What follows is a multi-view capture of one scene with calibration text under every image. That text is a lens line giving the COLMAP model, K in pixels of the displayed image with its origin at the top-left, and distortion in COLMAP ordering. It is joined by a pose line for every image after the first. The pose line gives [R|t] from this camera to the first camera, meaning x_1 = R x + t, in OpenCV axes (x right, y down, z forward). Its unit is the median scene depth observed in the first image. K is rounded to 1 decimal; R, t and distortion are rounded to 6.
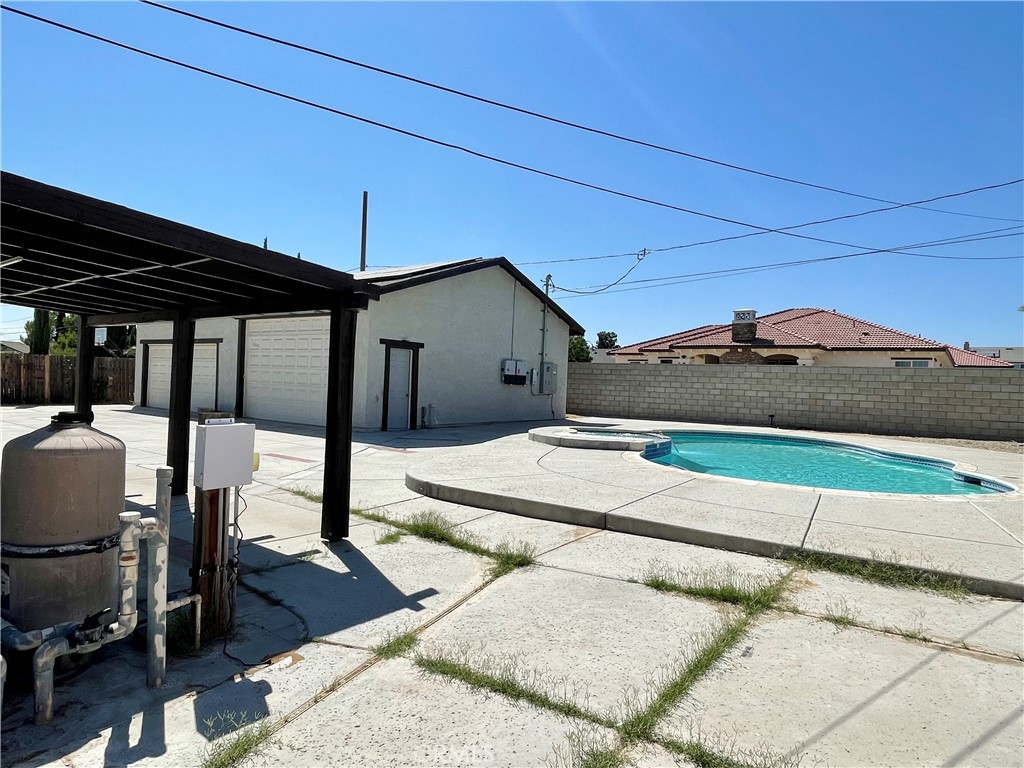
lens RADIAL K [[625.4, 0, 510.1], [0, 625.4, 384.7], [0, 0, 1]] dist [0.001441, -0.002352]
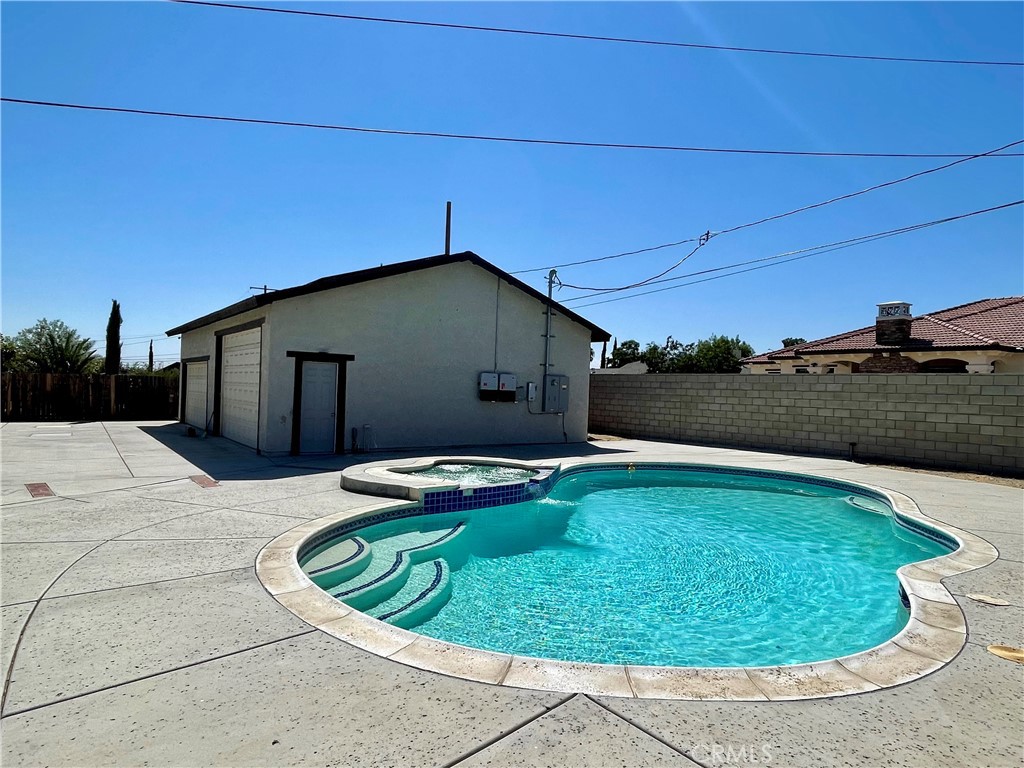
lens RADIAL K [[625.4, 0, 515.4], [0, 625.4, 381.8], [0, 0, 1]] dist [0.001441, -0.002352]
pose [[0.950514, -0.011688, -0.310462, 0.255668], [0.003438, 0.999627, -0.027107, -0.003402], [0.310663, 0.024698, 0.950199, 0.179195]]
